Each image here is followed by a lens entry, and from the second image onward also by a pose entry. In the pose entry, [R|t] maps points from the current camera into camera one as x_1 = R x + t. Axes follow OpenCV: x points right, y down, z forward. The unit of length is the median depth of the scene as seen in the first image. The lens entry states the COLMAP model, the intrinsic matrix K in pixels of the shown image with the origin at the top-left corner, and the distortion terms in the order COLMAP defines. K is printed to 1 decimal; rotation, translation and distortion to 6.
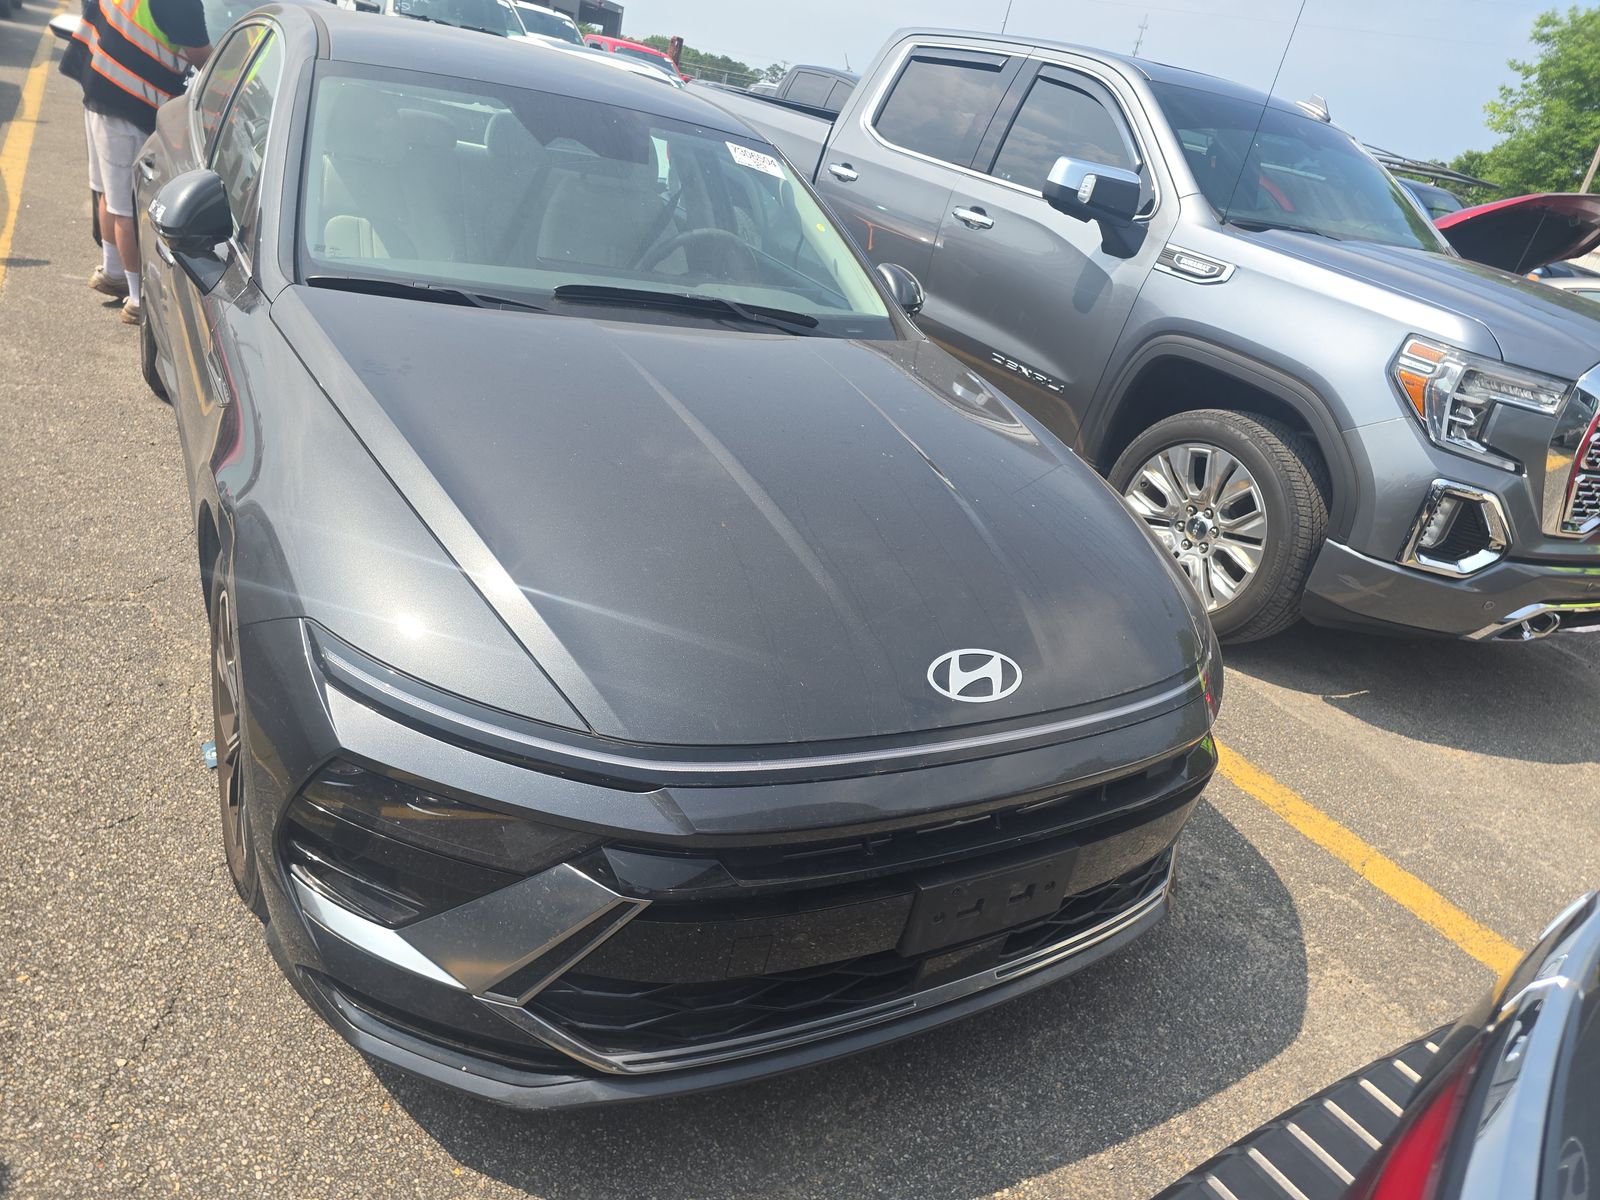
lens RADIAL K [[1087.1, 0, 830.5], [0, 1087.1, 587.8], [0, 0, 1]] dist [0.036536, -0.033307]
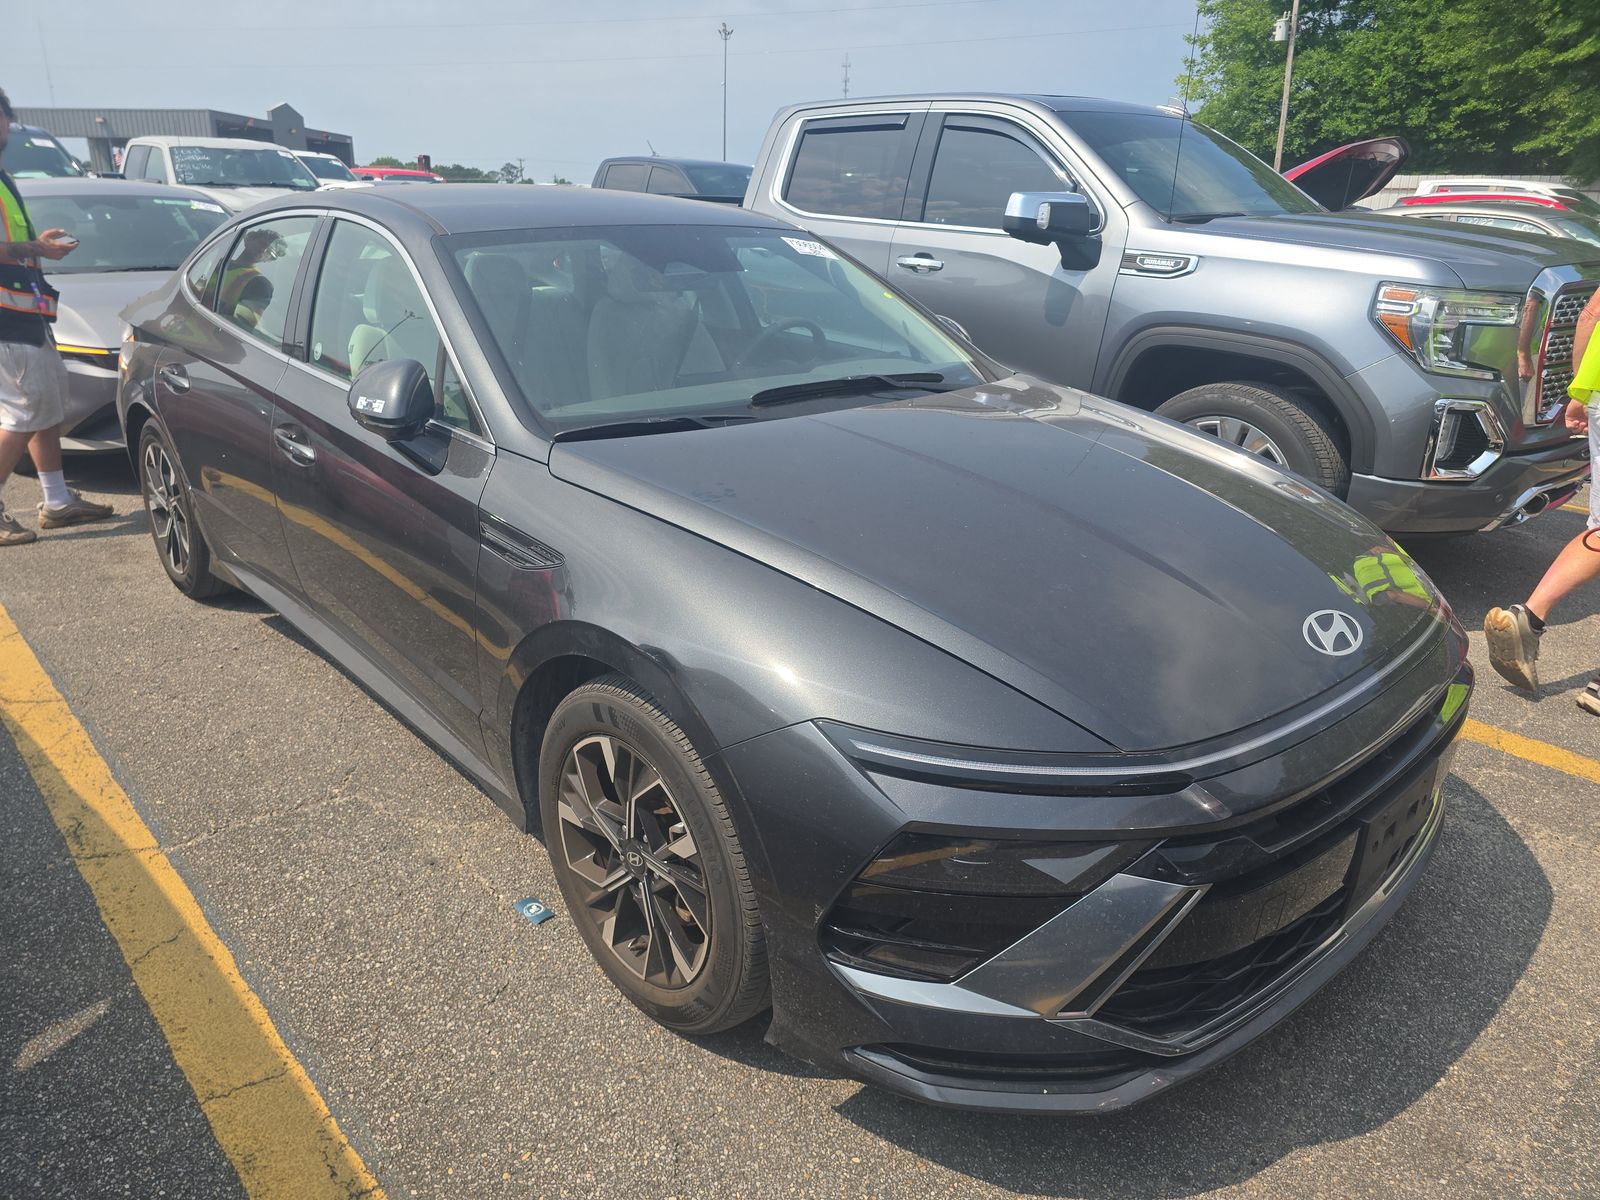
lens RADIAL K [[1087.1, 0, 816.3], [0, 1087.1, 583.9], [0, 0, 1]] dist [0.036536, -0.033307]
pose [[0.963086, -0.235764, 0.129923, -0.248818], [0.242330, 0.969486, -0.037058, -0.027258], [-0.117222, 0.067174, 0.990831, -0.034947]]
